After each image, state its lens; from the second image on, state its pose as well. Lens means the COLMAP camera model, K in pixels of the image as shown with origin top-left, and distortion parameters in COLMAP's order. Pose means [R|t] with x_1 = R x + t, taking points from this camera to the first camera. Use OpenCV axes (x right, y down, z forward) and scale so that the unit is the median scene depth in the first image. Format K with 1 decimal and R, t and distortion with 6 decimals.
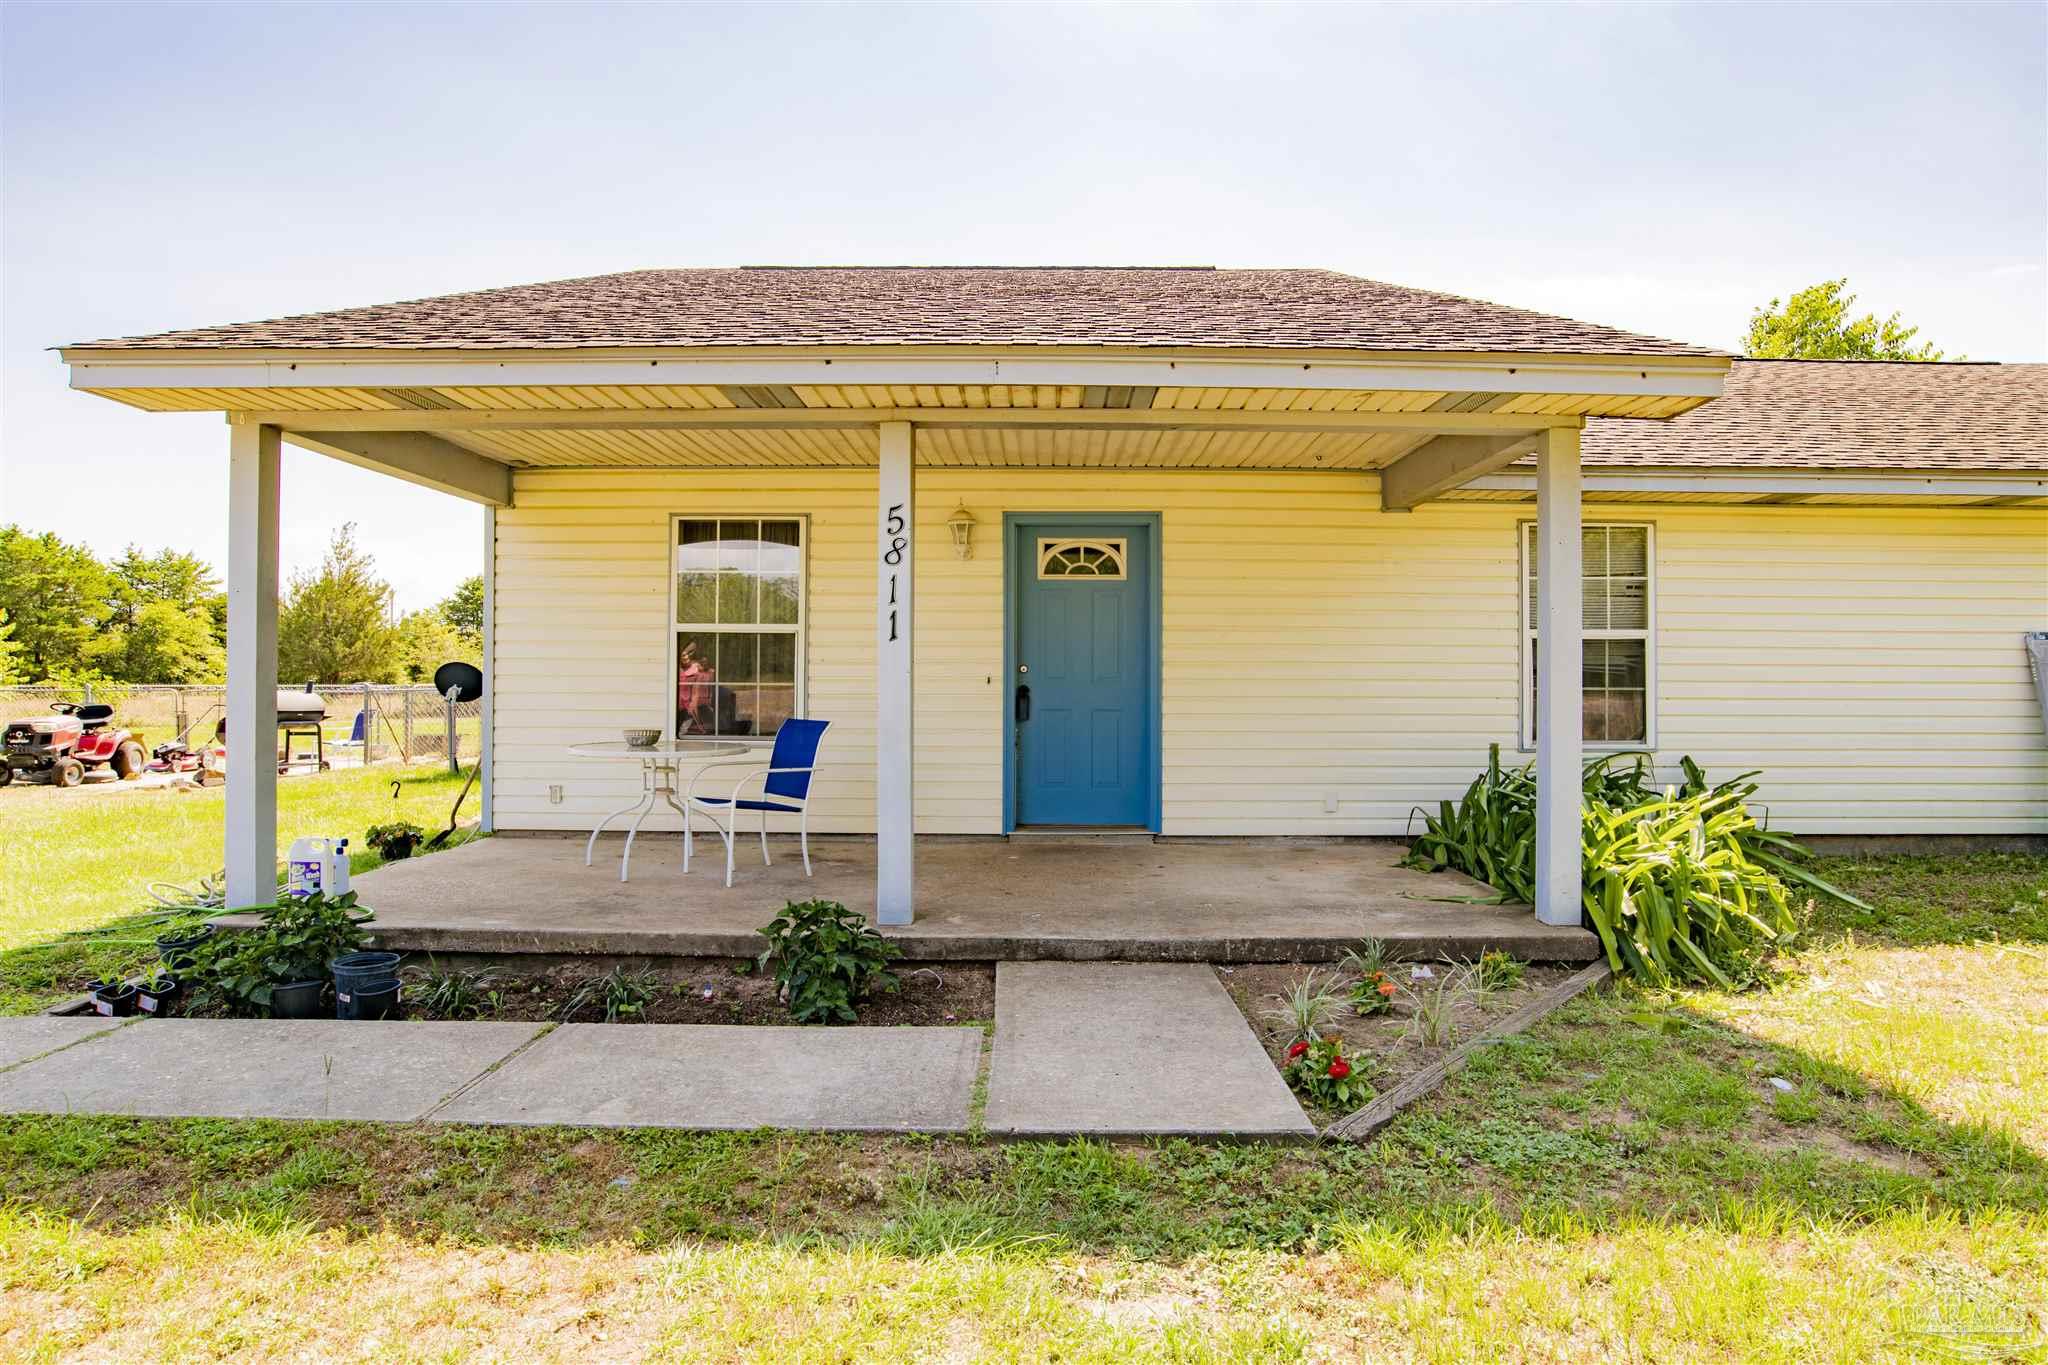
lens RADIAL K [[1104.2, 0, 1020.0], [0, 1104.2, 673.3], [0, 0, 1]] dist [-0.042523, 0.000583]
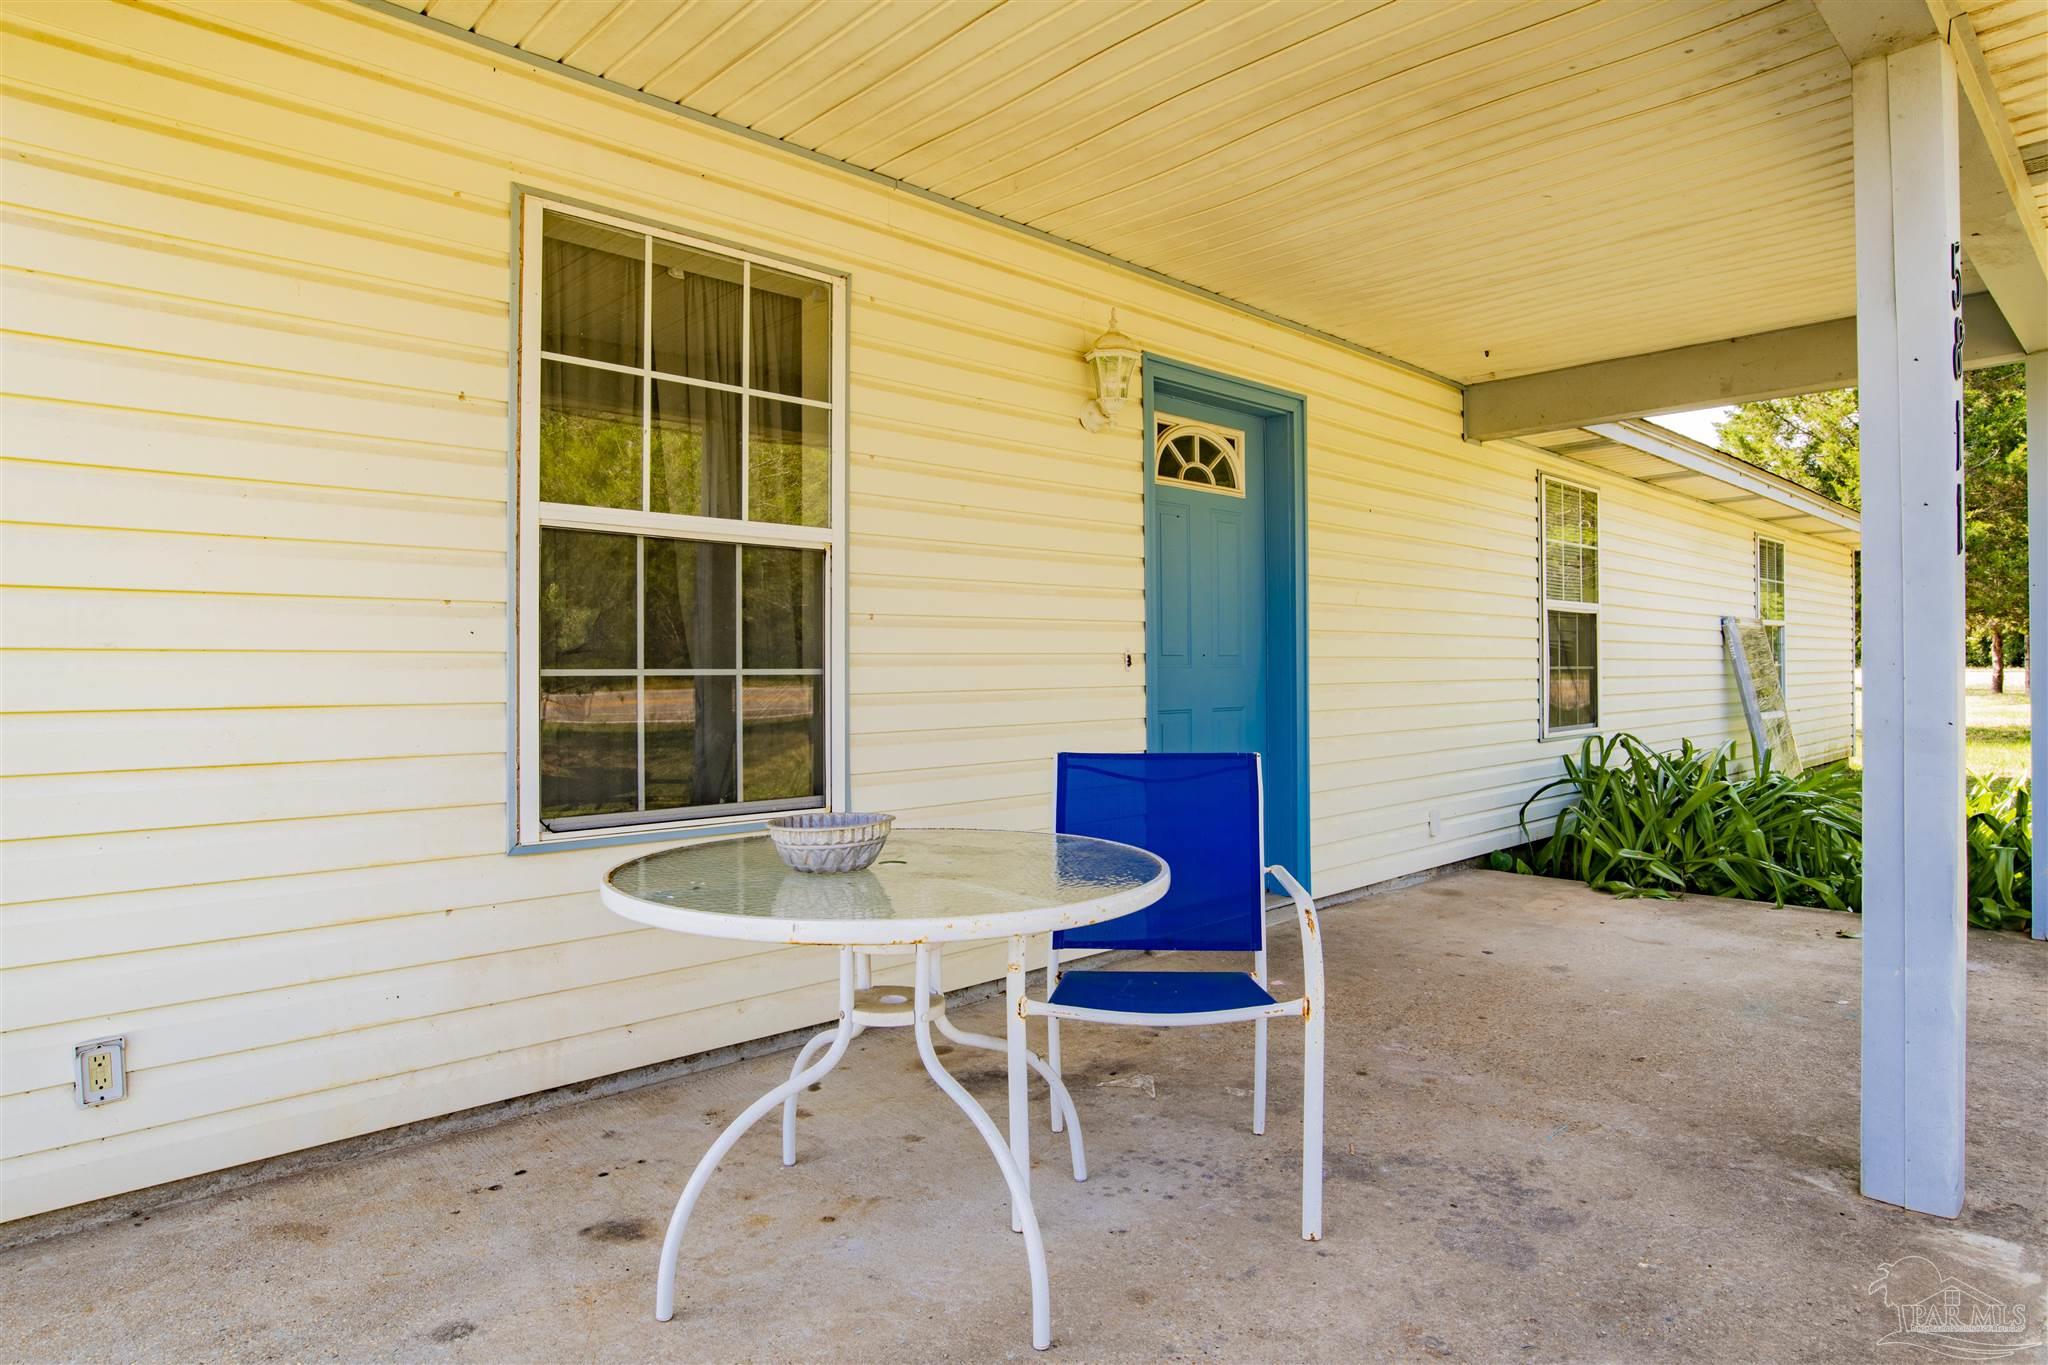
lens RADIAL K [[1156.9, 0, 1020.6], [0, 1156.9, 673.0], [0, 0, 1]] dist [-0.059259, 0.000172]
pose [[0.728092, -0.012964, 0.685357, -0.449370], [0.007505, 0.999912, 0.010941, 0.005820], [-0.685439, -0.002823, 0.728125, 0.626480]]
